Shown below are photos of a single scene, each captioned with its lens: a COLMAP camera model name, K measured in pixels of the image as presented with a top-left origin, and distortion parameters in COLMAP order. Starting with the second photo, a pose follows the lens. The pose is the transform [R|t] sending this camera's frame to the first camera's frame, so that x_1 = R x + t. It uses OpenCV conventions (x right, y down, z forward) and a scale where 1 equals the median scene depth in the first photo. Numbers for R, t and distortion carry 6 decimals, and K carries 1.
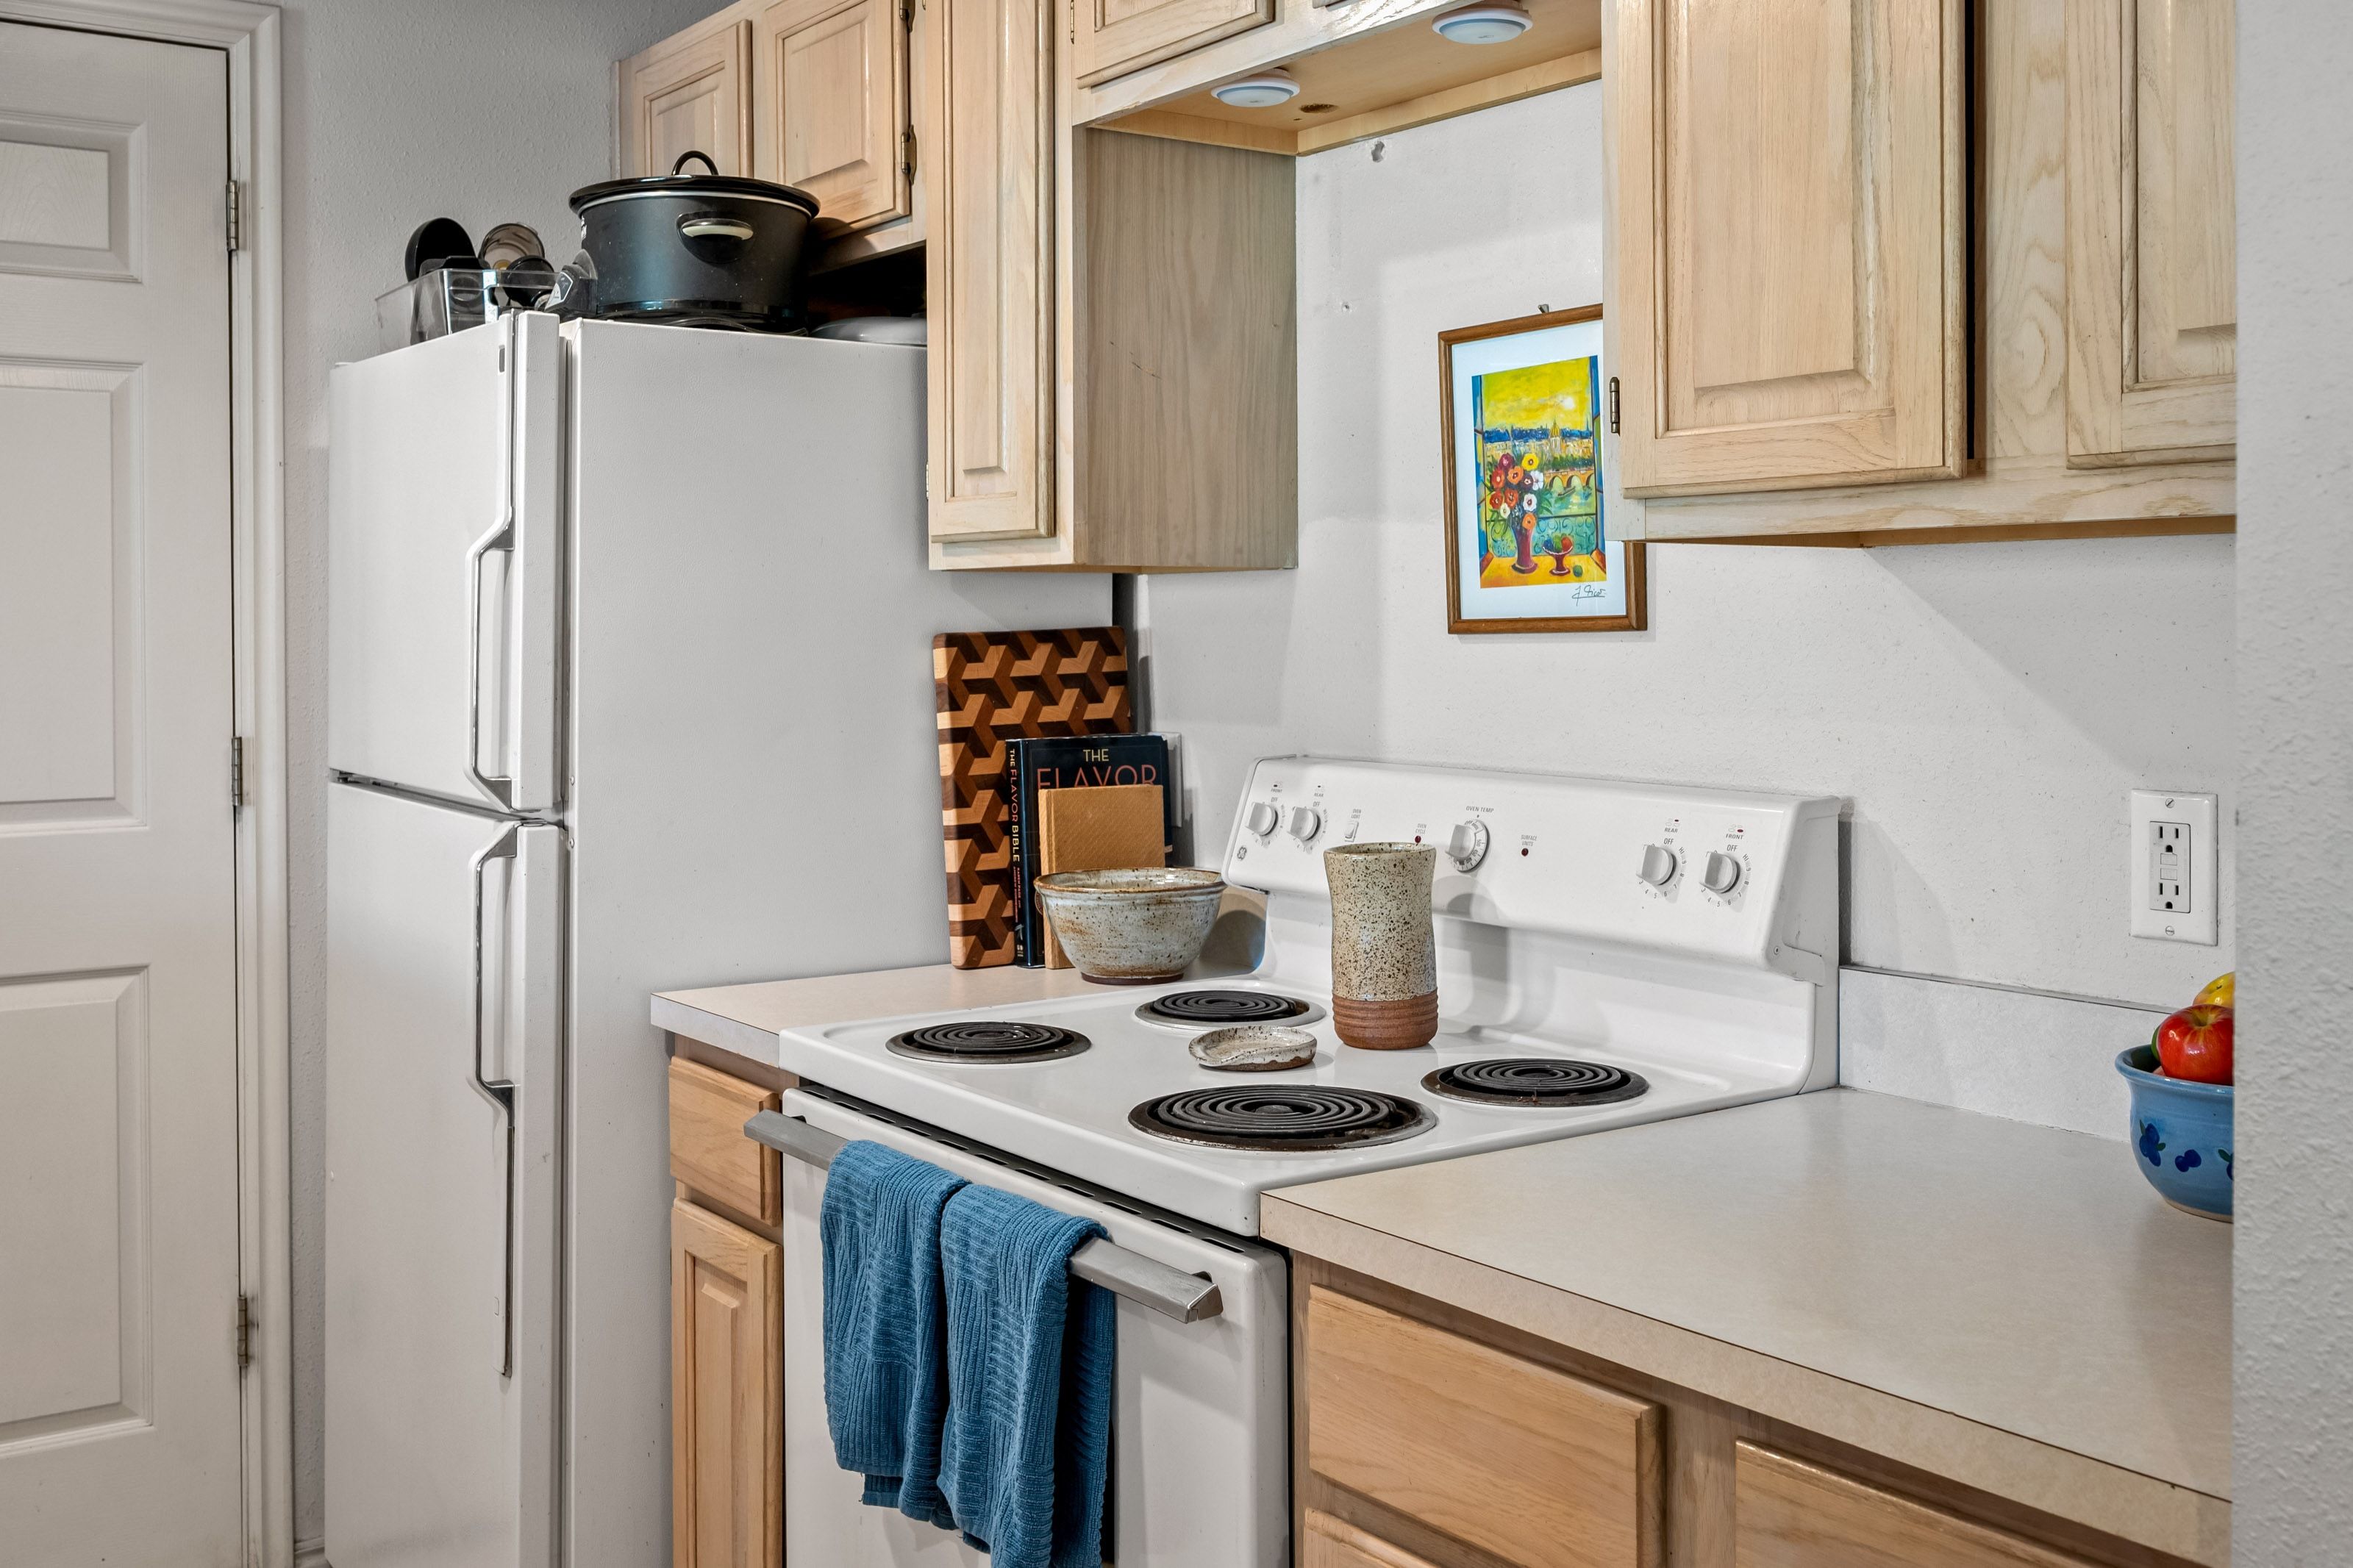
lens RADIAL K [[2244.1, 0, 1180.6], [0, 2244.1, 640.5], [0, 0, 1]] dist [-0.001404, -0.010305]
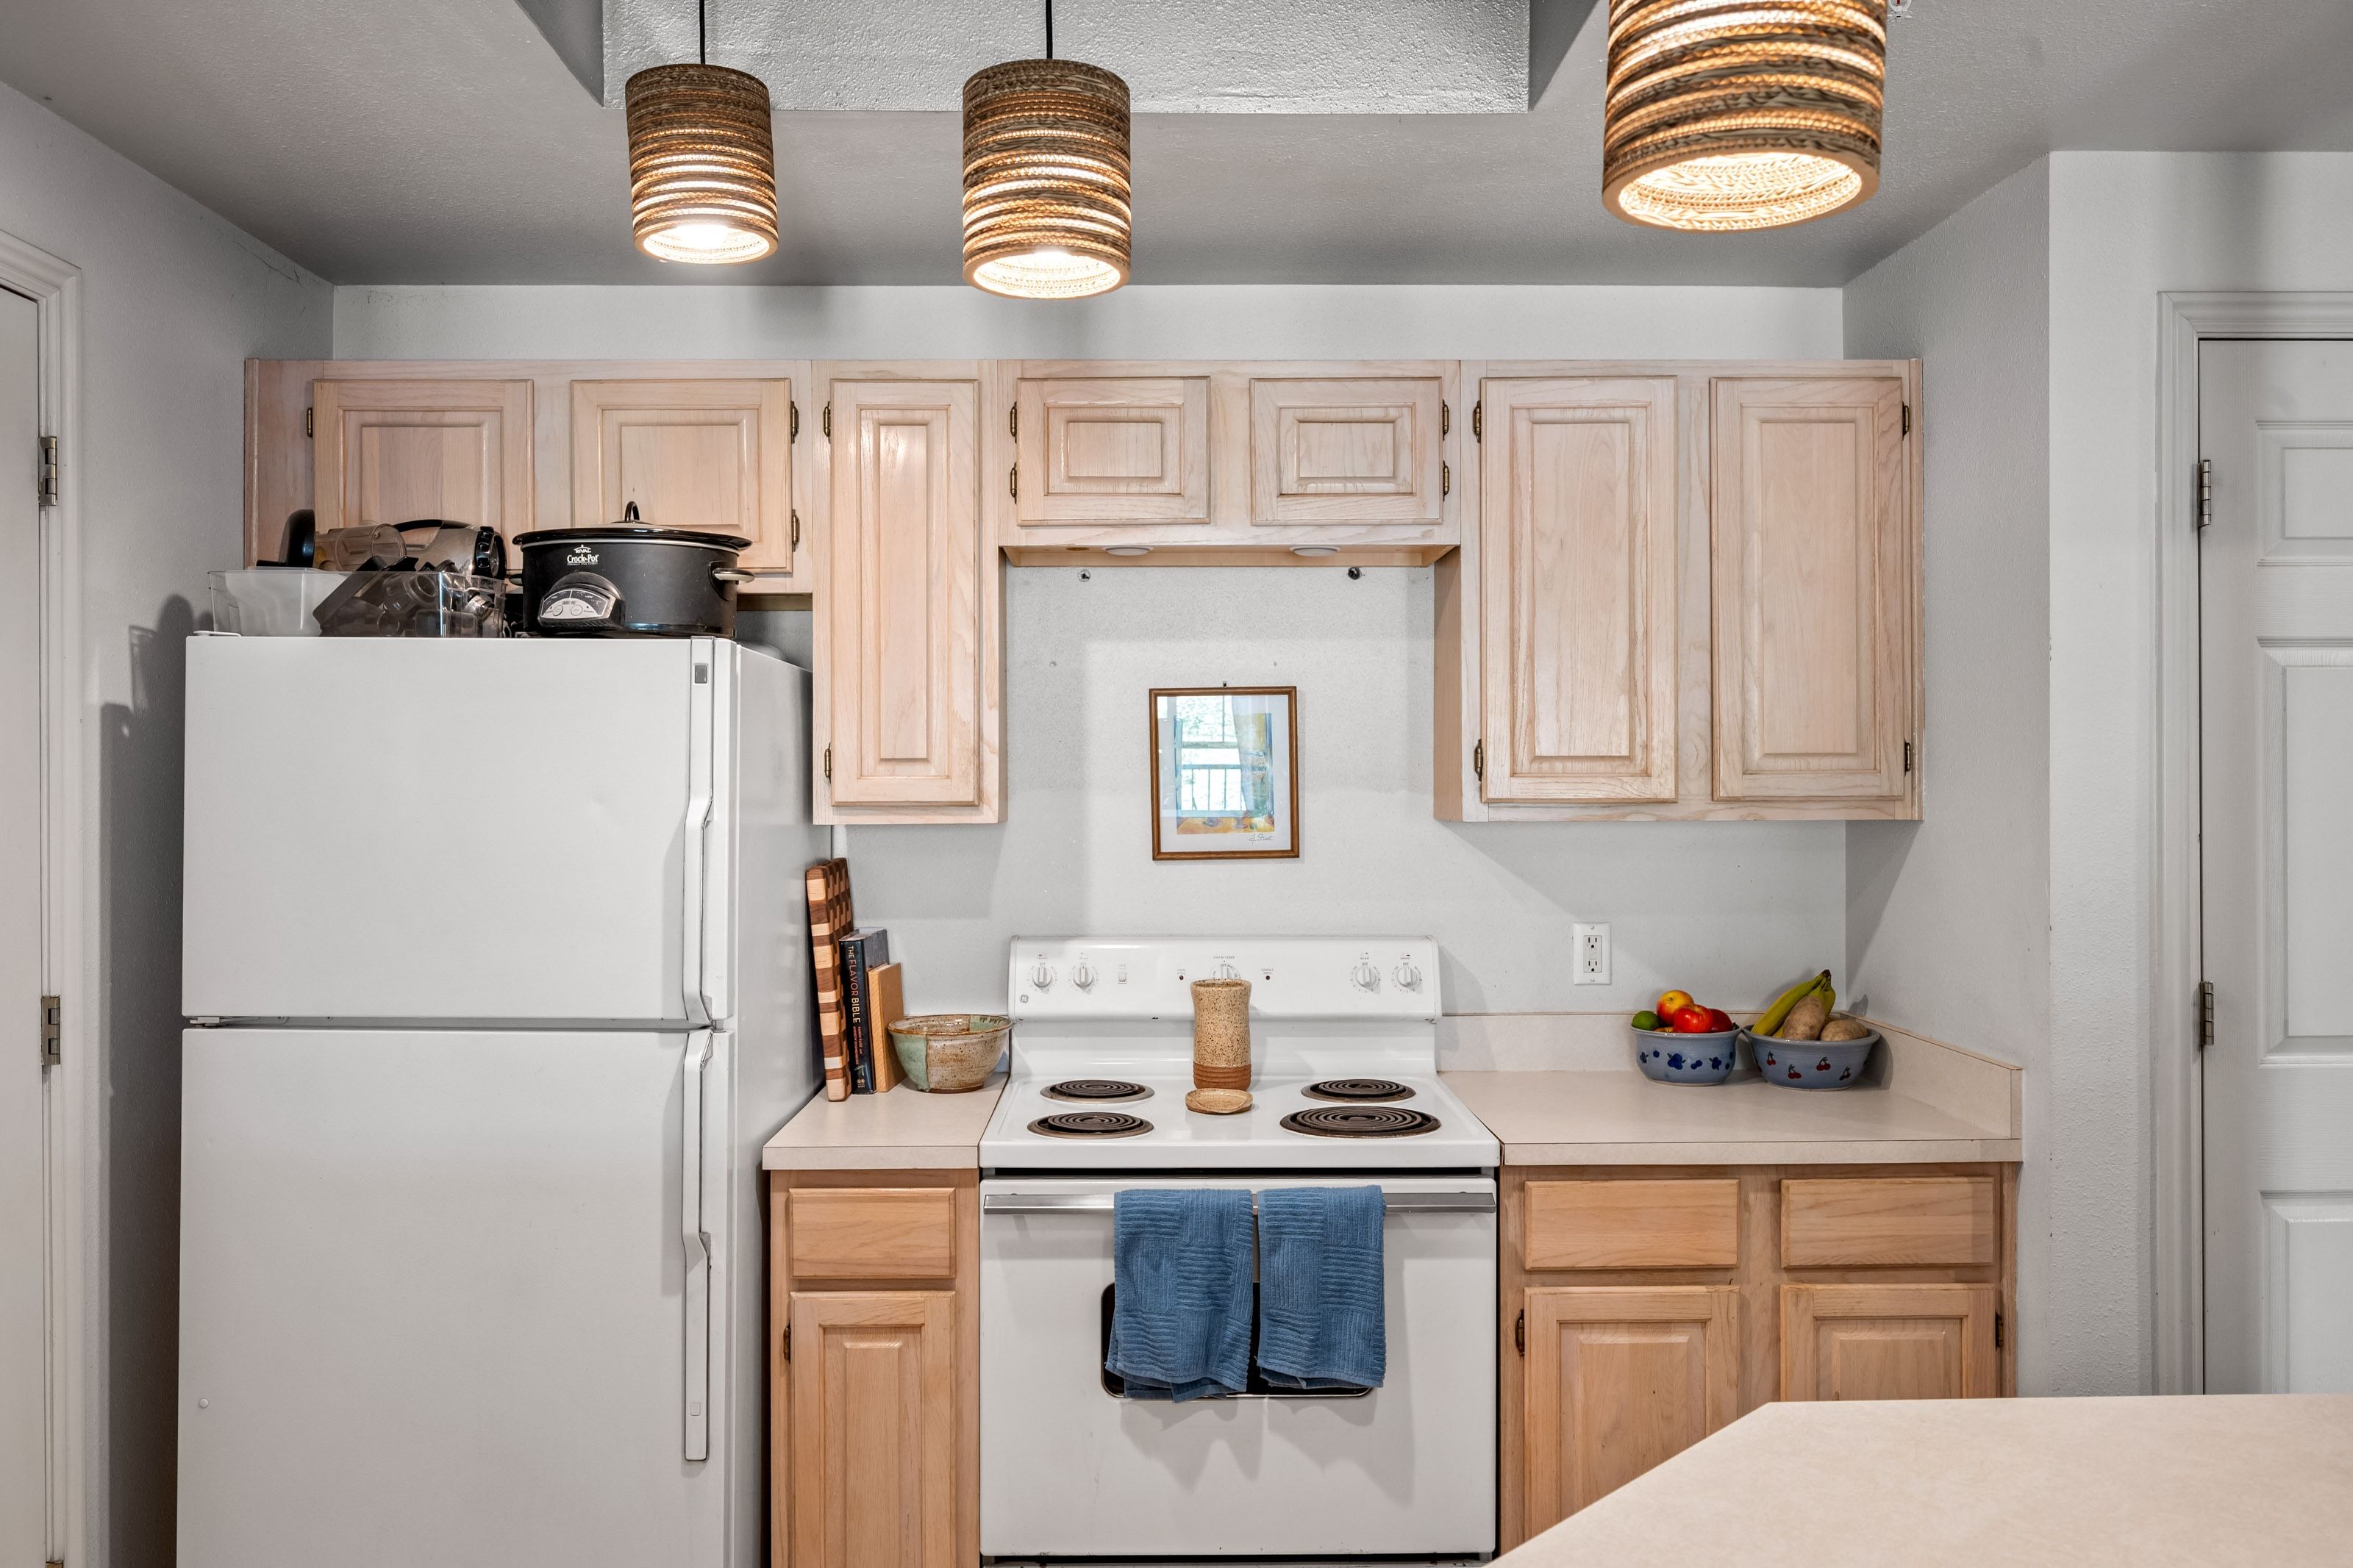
lens RADIAL K [[1628.8, 0, 1176.5], [0, 1628.8, 784.0], [0, 0, 1]] dist [-0.003599, -0.001900]
pose [[0.599283, 0.002473, 0.800533, -0.936345], [0.008399, 0.999921, -0.009377, -0.053122], [-0.800493, 0.012343, 0.599215, 0.228287]]
